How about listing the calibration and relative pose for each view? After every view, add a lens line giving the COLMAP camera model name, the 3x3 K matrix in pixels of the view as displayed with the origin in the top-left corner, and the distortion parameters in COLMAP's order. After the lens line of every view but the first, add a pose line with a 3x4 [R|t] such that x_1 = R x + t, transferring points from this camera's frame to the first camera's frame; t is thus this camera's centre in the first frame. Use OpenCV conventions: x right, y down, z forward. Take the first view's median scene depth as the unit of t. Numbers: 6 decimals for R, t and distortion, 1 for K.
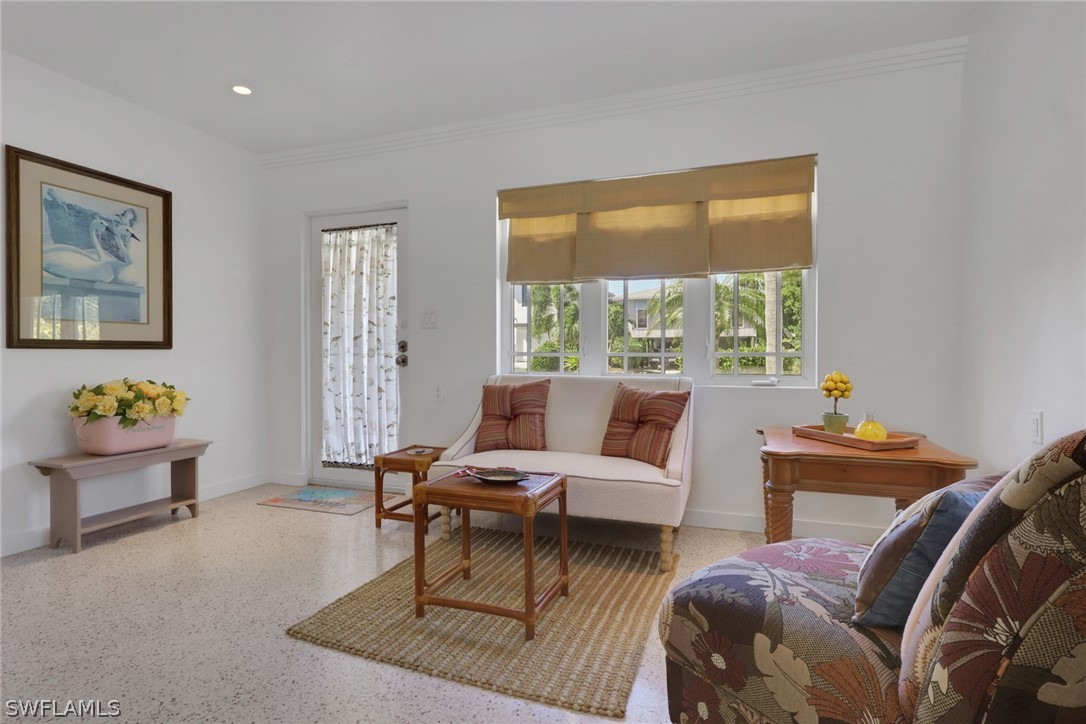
lens RADIAL K [[537.8, 0, 543.0], [0, 537.8, 362.0], [0, 0, 1]] dist [0.000743, 0.000180]
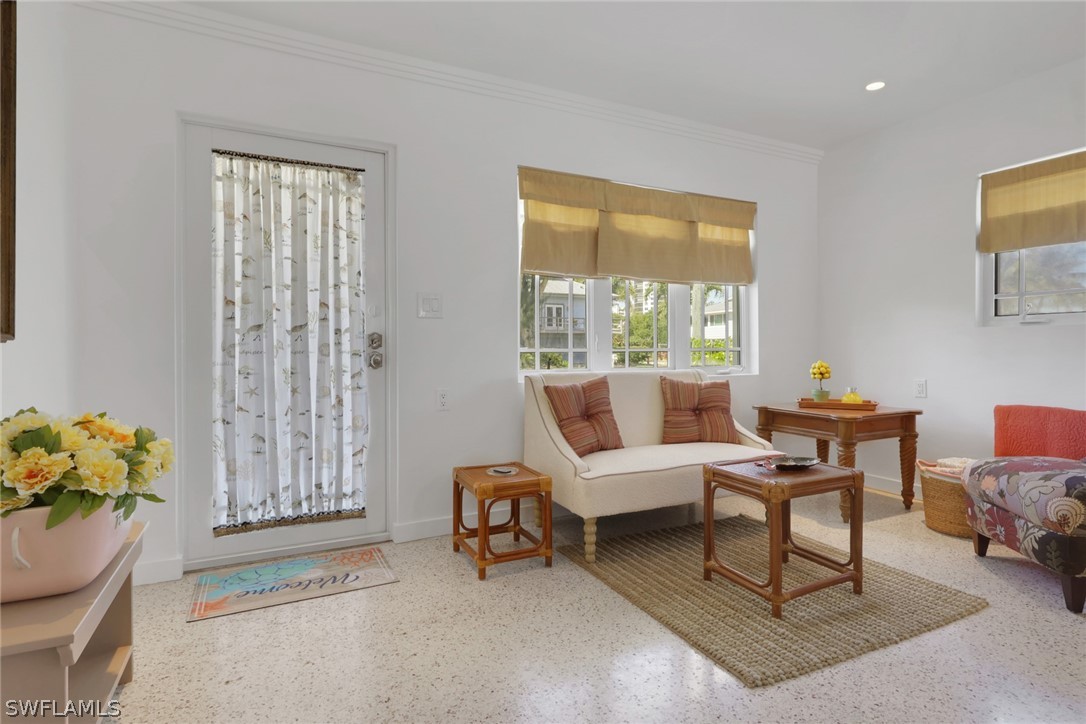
lens RADIAL K [[547.6, 0, 540.0], [0, 547.6, 357.1], [0, 0, 1]] dist [-0.002569, -0.000271]
pose [[0.689502, -0.014742, 0.724133, -0.680151], [0.015445, 0.999865, 0.005649, -0.008157], [-0.724119, 0.007289, 0.689637, 0.339134]]
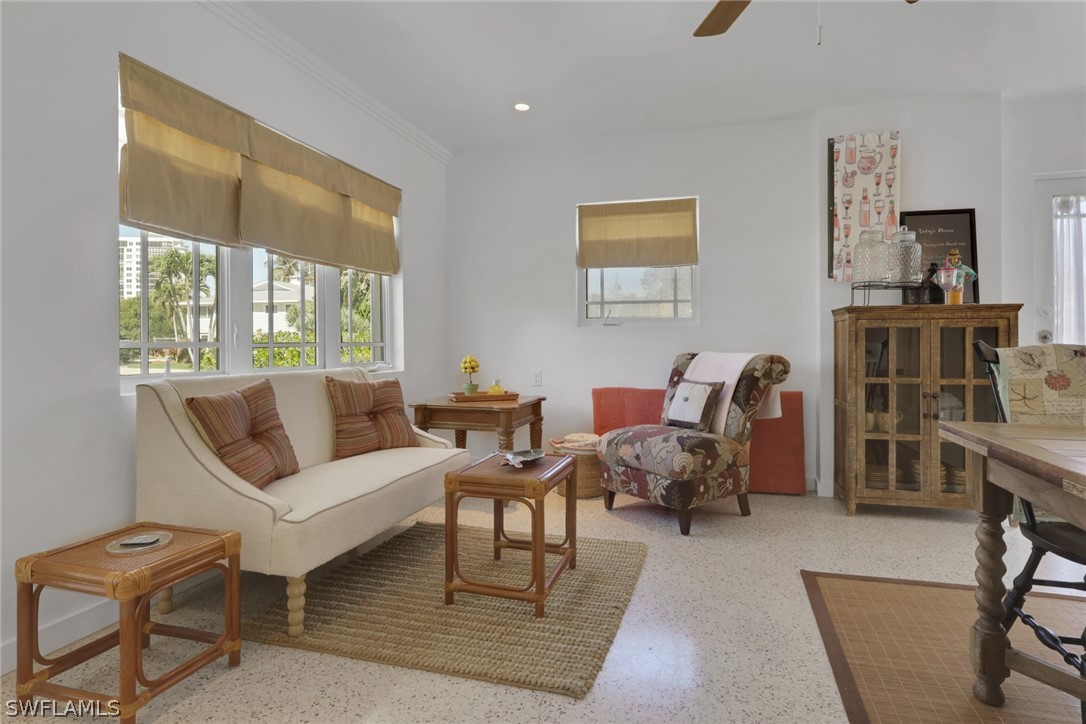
lens RADIAL K [[561.0, 0, 562.8], [0, 561.0, 346.9], [0, 0, 1]] dist [-0.002526, -0.000391]
pose [[-0.091494, -0.008295, 0.995771, -0.673278], [0.014659, 0.999846, 0.009676, -0.011198], [-0.995698, 0.015482, -0.091358, 0.569890]]
